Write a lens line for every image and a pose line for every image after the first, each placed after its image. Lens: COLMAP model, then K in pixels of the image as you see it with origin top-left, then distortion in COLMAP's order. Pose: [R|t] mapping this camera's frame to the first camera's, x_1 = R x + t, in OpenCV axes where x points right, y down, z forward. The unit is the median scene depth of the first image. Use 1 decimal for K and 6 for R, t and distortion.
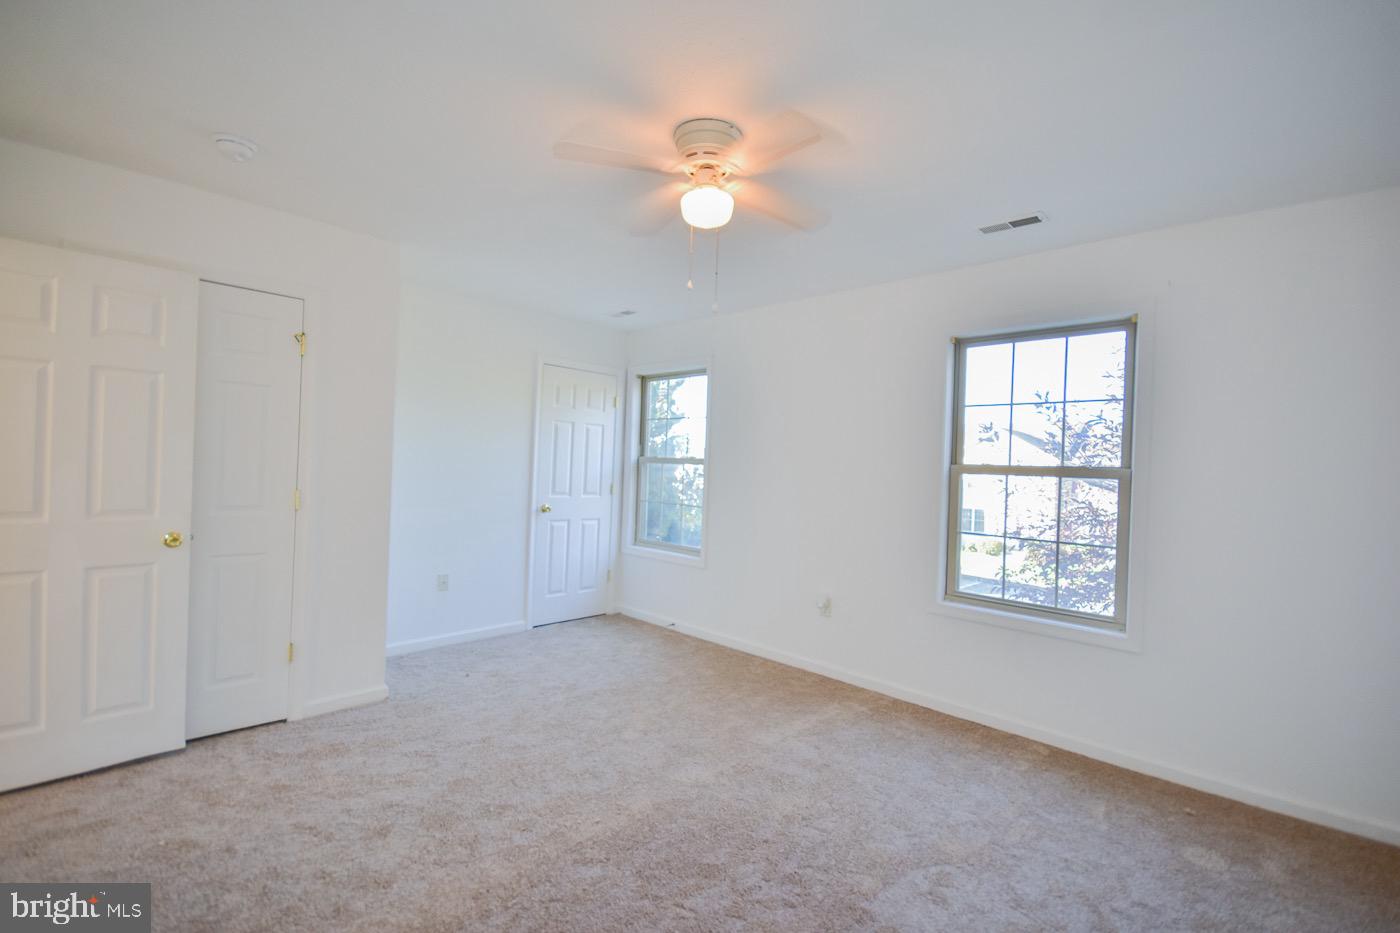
lens RADIAL K [[621.8, 0, 695.2], [0, 621.8, 467.9], [0, 0, 1]] dist [0.002535, -0.008023]
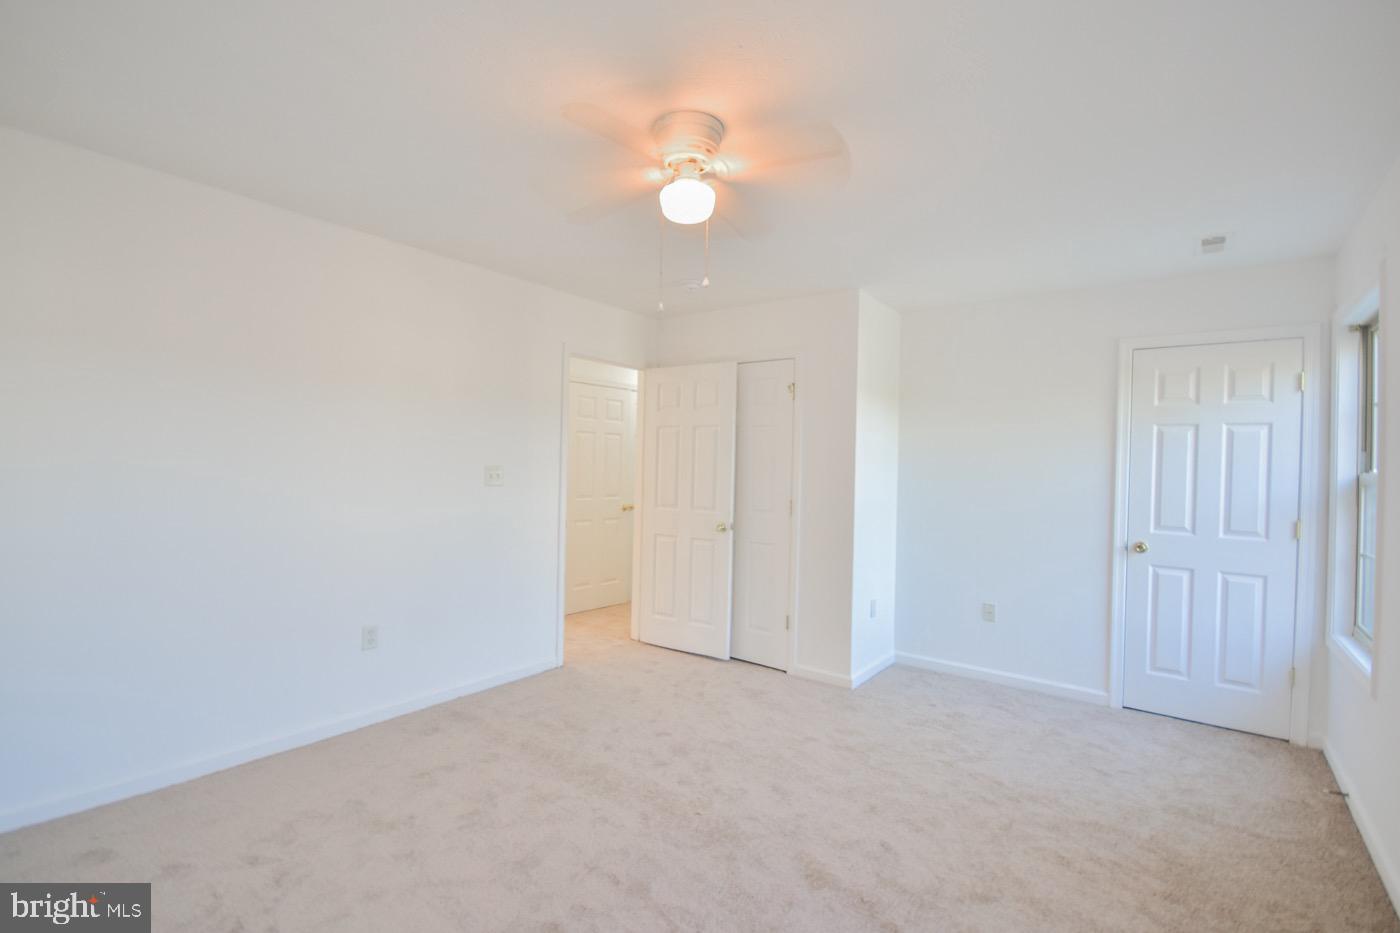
lens RADIAL K [[621.8, 0, 695.2], [0, 621.8, 467.9], [0, 0, 1]] dist [0.002535, -0.008023]
pose [[0.116589, -0.034916, -0.992566, 0.430814], [-0.024049, 0.998990, -0.037967, 0.012976], [0.992889, 0.028296, 0.115631, 0.408444]]
